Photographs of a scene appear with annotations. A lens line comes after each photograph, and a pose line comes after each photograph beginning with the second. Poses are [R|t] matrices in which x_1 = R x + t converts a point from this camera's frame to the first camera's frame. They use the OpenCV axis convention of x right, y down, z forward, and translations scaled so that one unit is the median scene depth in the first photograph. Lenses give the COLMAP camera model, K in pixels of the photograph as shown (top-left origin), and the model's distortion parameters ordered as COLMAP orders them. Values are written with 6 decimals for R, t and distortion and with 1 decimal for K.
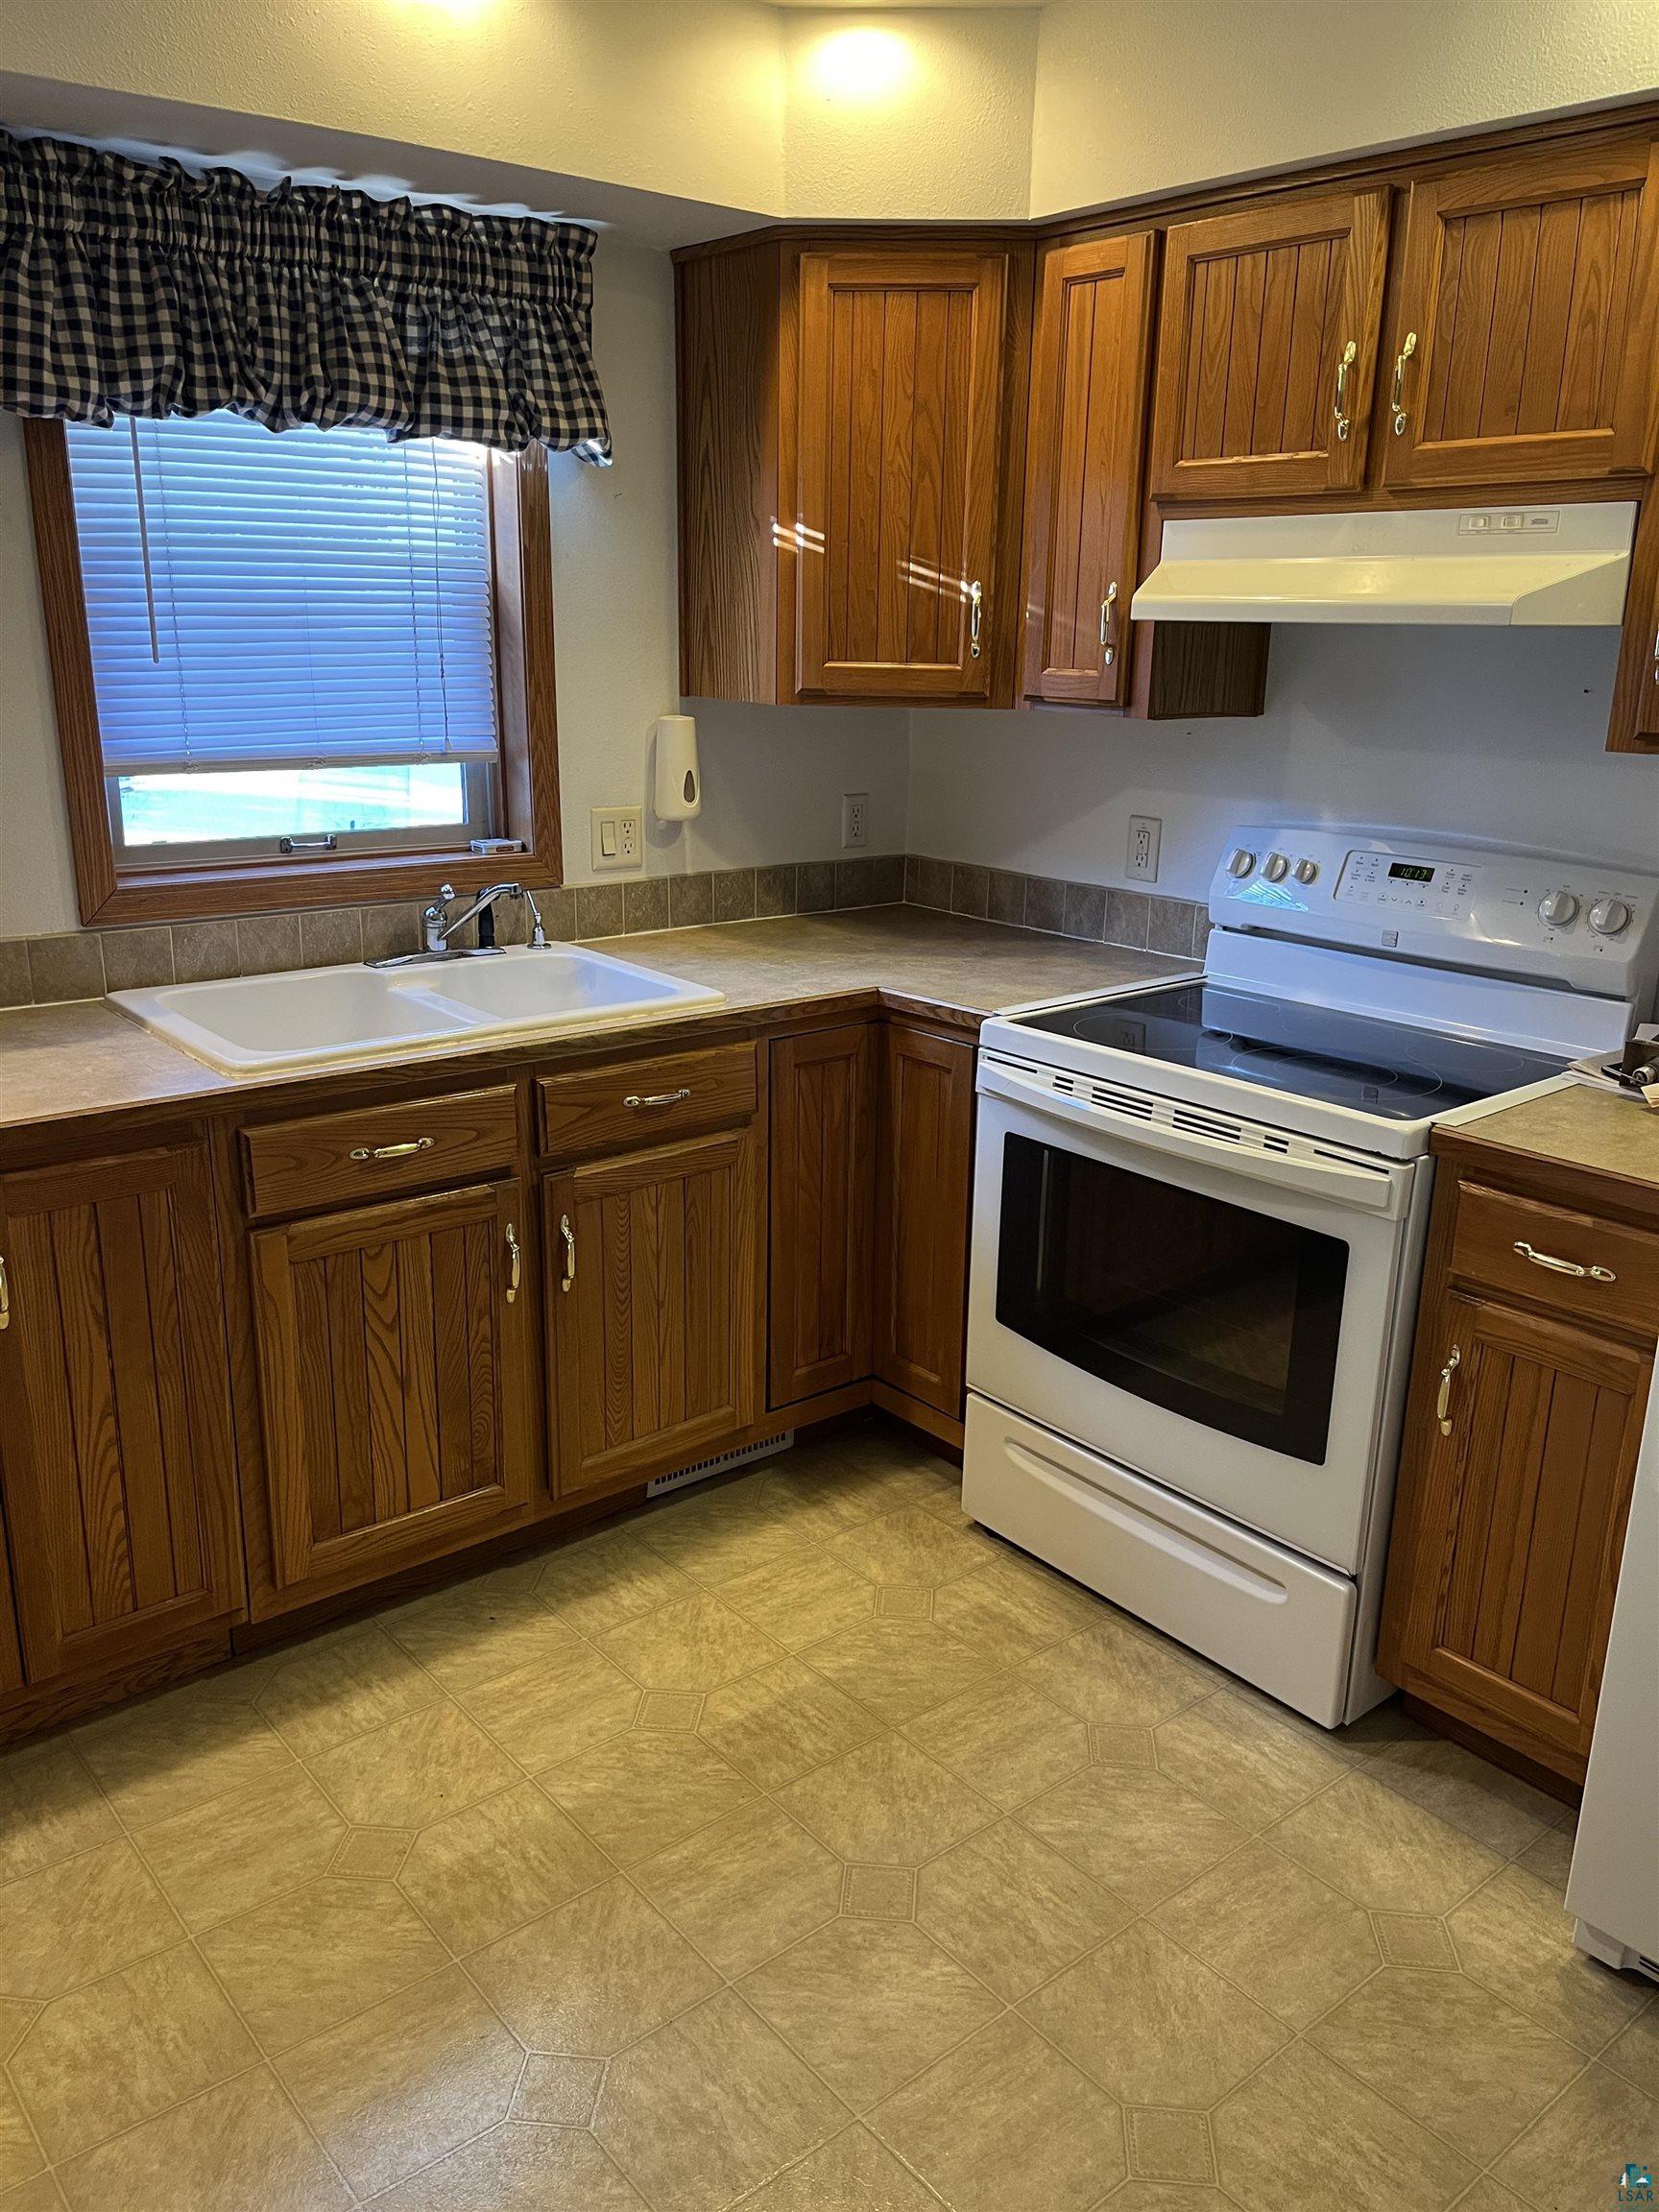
lens RADIAL K [[1676.3, 0, 827.8], [0, 1676.3, 1113.2], [0, 0, 1]] dist [0.058379, -0.079663]
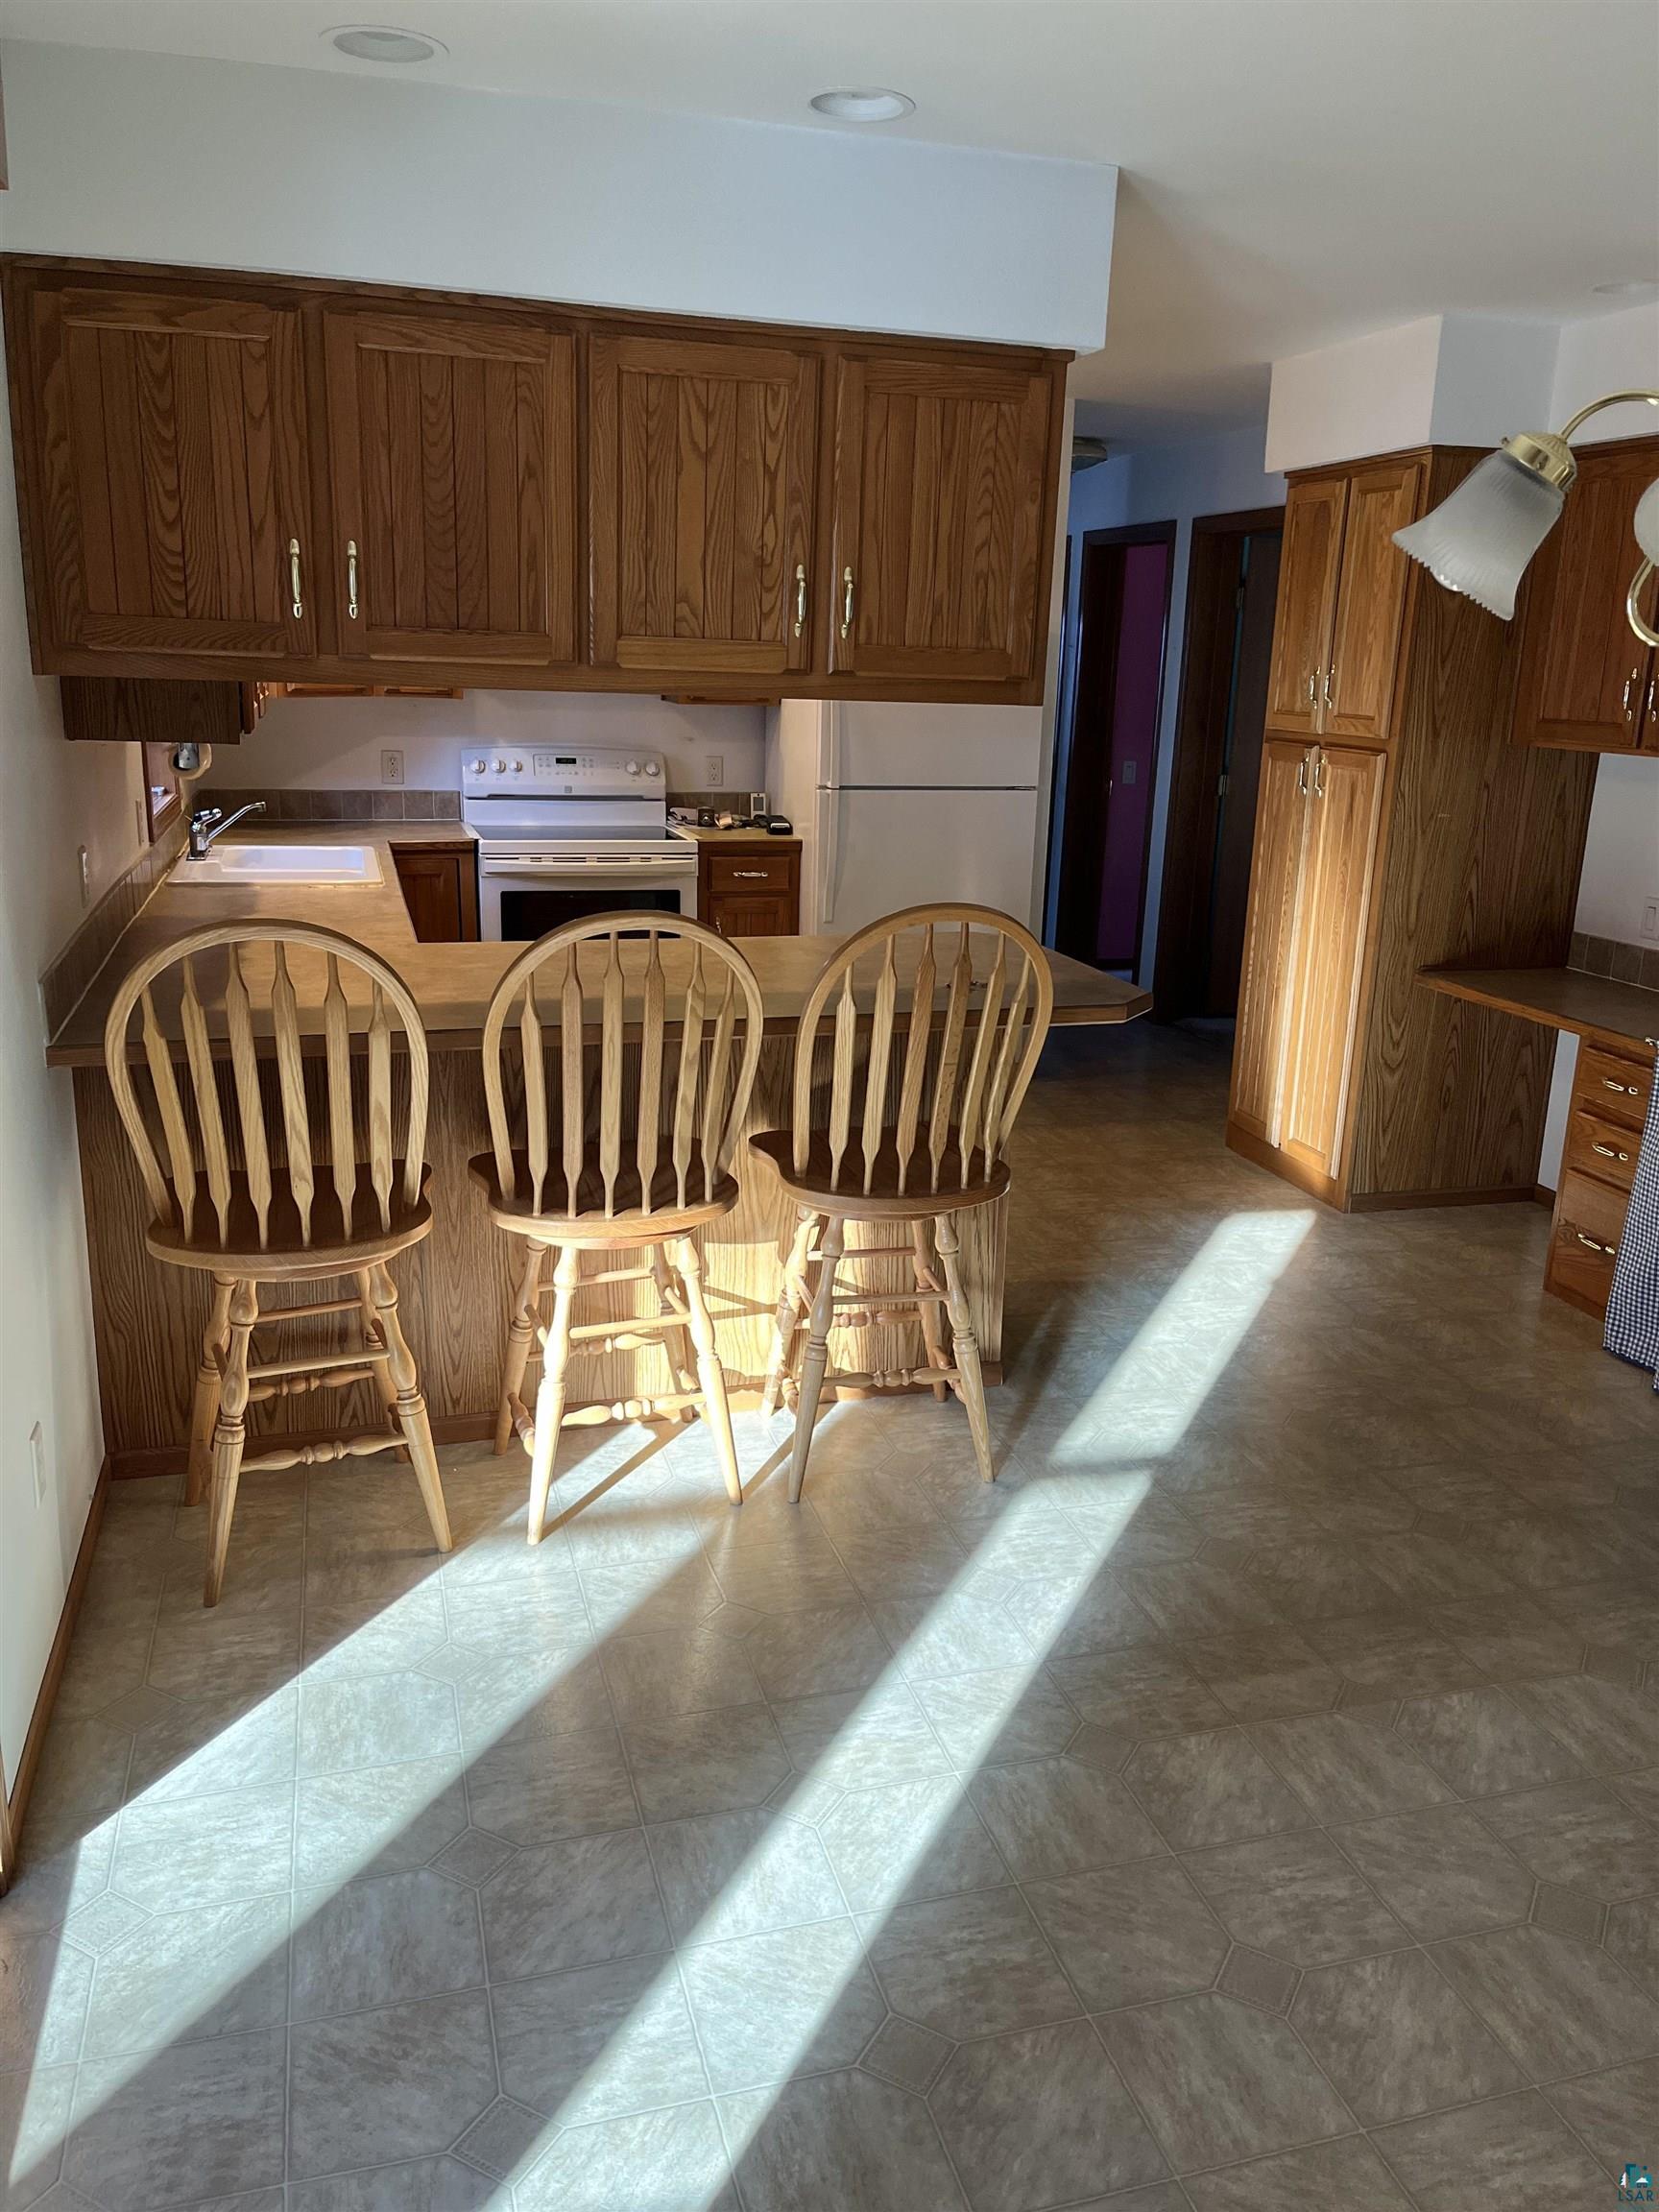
lens RADIAL K [[1676.3, 0, 863.0], [0, 1676.3, 1086.4], [0, 0, 1]] dist [0.058379, -0.079663]
pose [[0.388573, -0.236515, 0.890546, -1.714992], [0.238740, 0.959332, 0.150614, 0.037906], [-0.889952, 0.154084, 0.429236, -0.303779]]
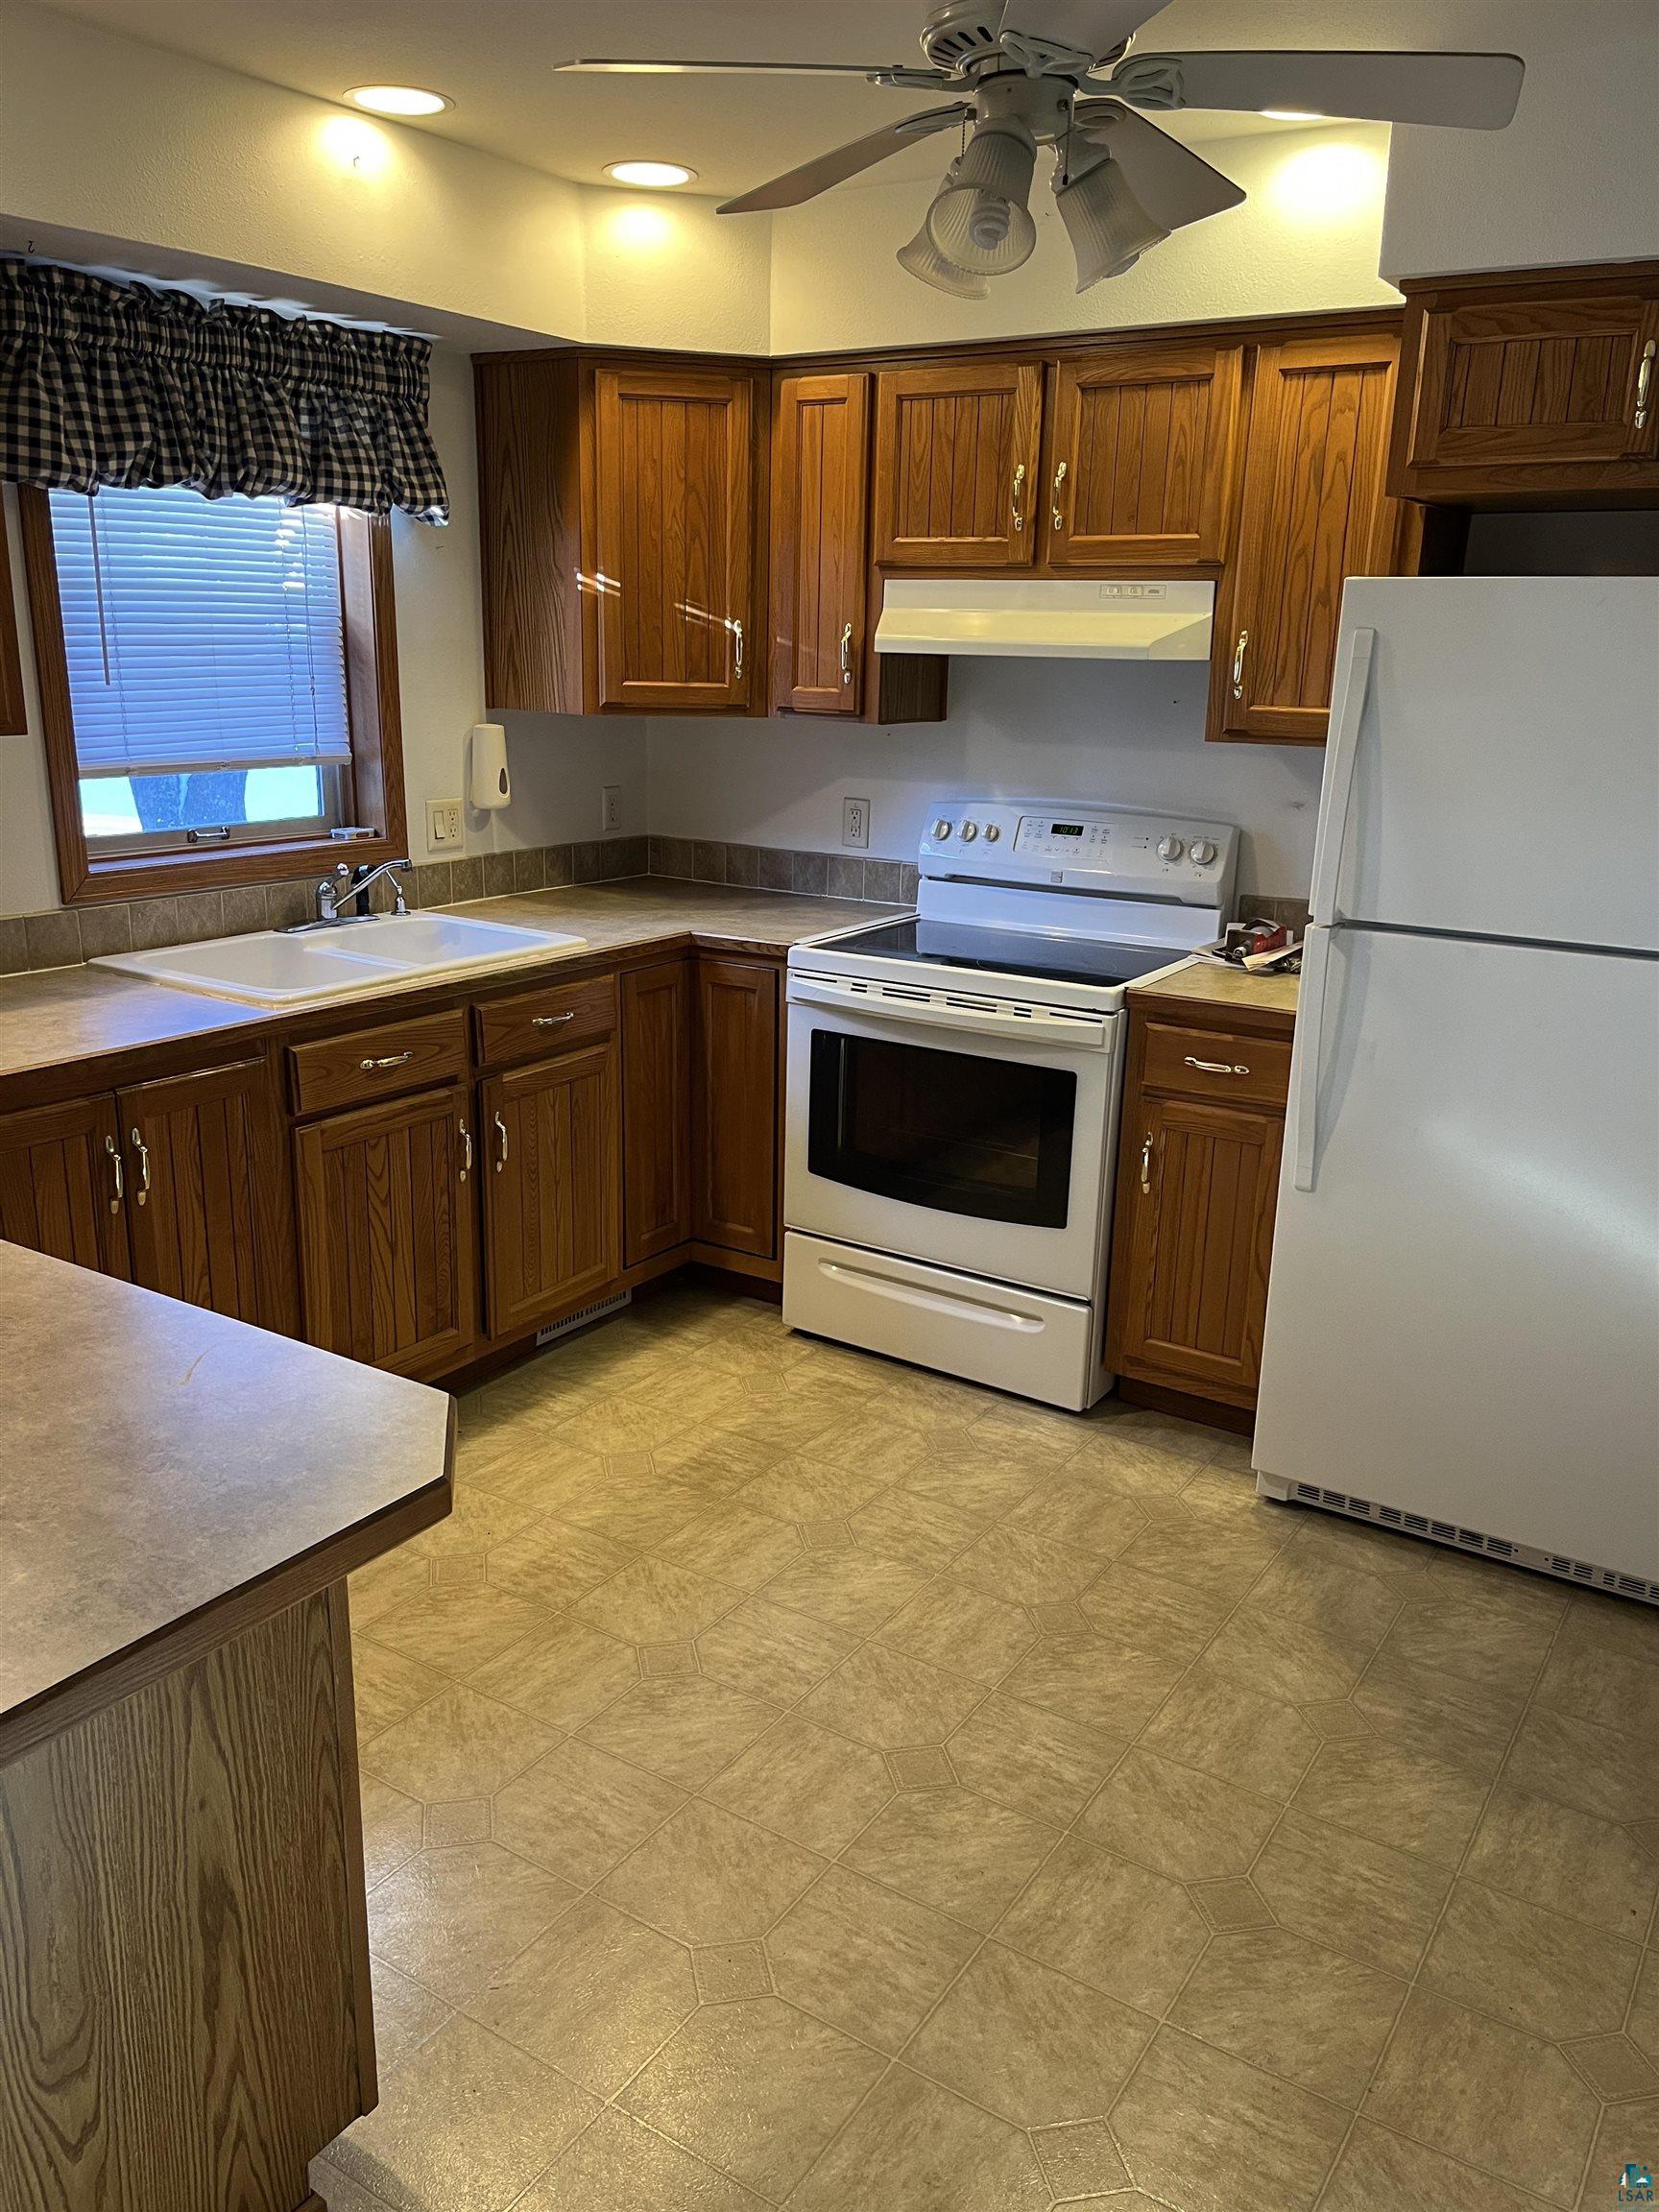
lens RADIAL K [[1676.3, 0, 822.6], [0, 1676.3, 1110.7], [0, 0, 1]] dist [0.058379, -0.079663]
pose [[0.955022, -0.076393, 0.286526, -0.283549], [0.078035, 0.996934, 0.005702, 0.071279], [-0.286083, 0.016914, 0.958056, -0.305102]]
